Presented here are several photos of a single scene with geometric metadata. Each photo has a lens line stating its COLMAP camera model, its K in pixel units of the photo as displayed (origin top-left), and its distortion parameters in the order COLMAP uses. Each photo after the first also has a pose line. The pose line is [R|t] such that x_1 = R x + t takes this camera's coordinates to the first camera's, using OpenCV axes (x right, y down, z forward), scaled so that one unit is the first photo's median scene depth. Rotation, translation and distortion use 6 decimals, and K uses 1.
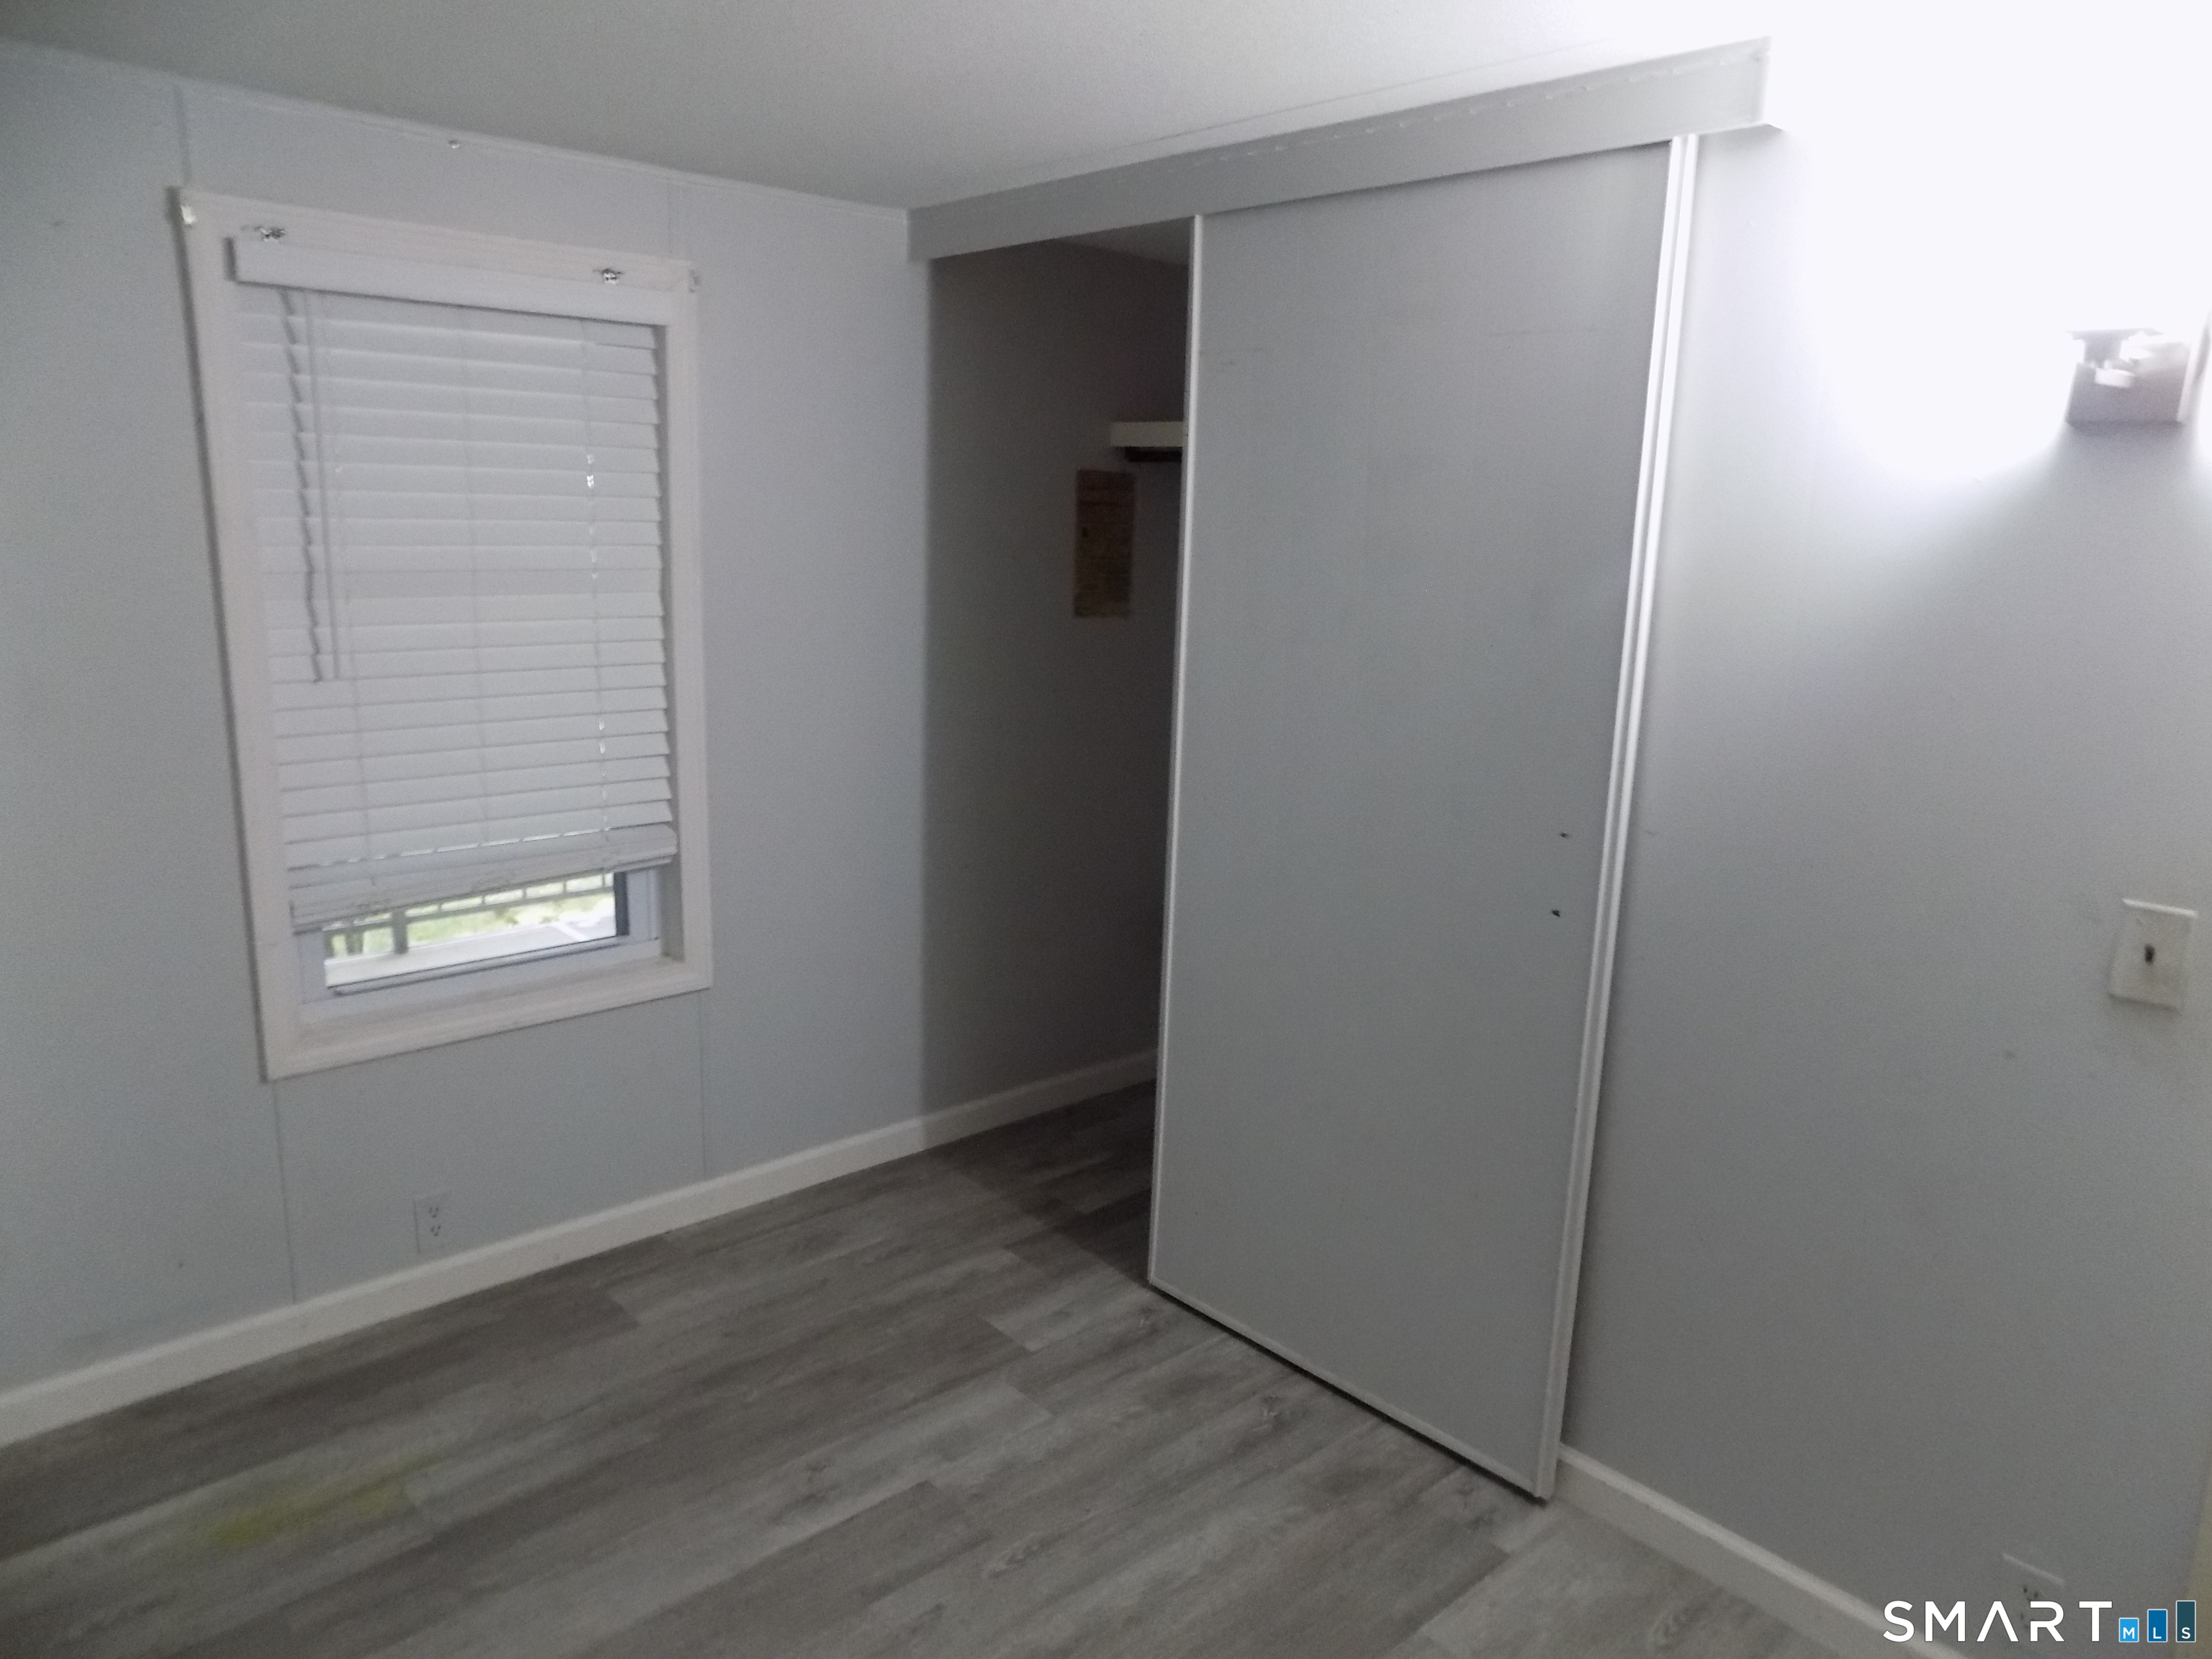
lens RADIAL K [[1504.2, 0, 1114.6], [0, 1504.2, 818.1], [0, 0, 1]] dist [-0.070864, 0.078527]
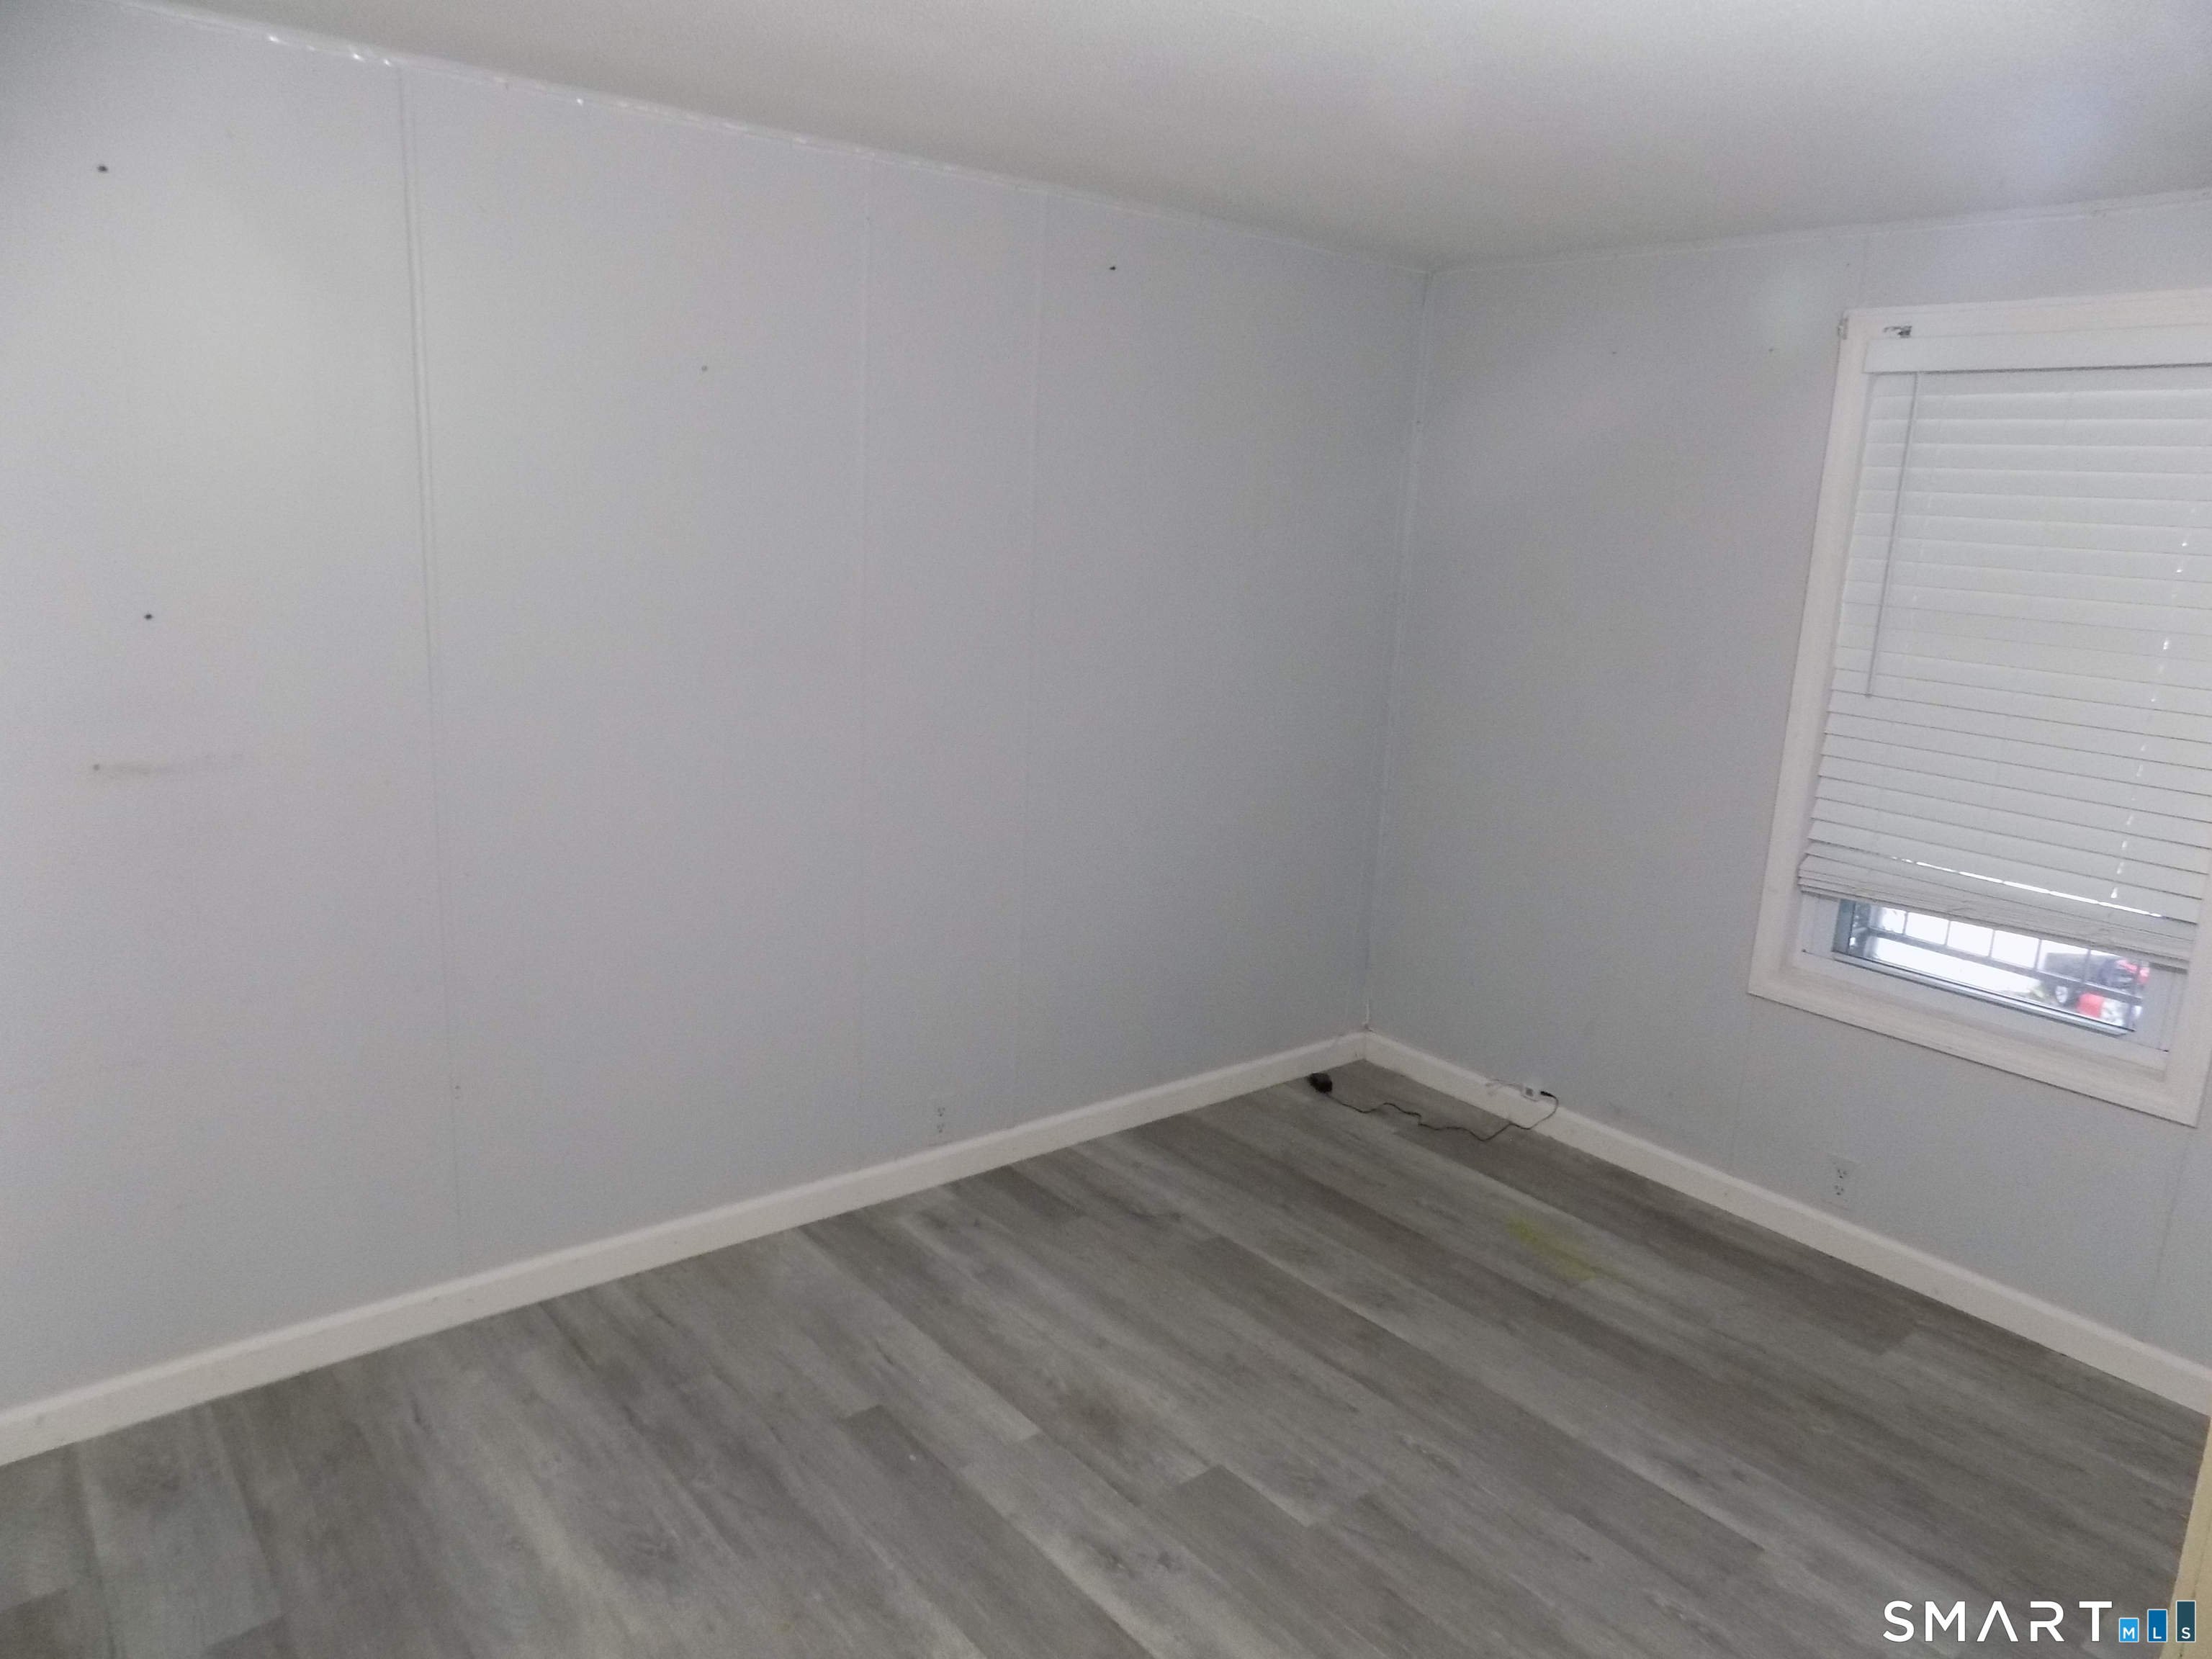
lens RADIAL K [[1504.2, 0, 1114.6], [0, 1504.2, 818.1], [0, 0, 1]] dist [-0.070864, 0.078527]
pose [[-0.049253, 0.189279, -0.980687, 0.704743], [-0.257209, 0.946359, 0.195571, -0.078029], [0.965100, 0.261874, 0.002073, 0.442128]]
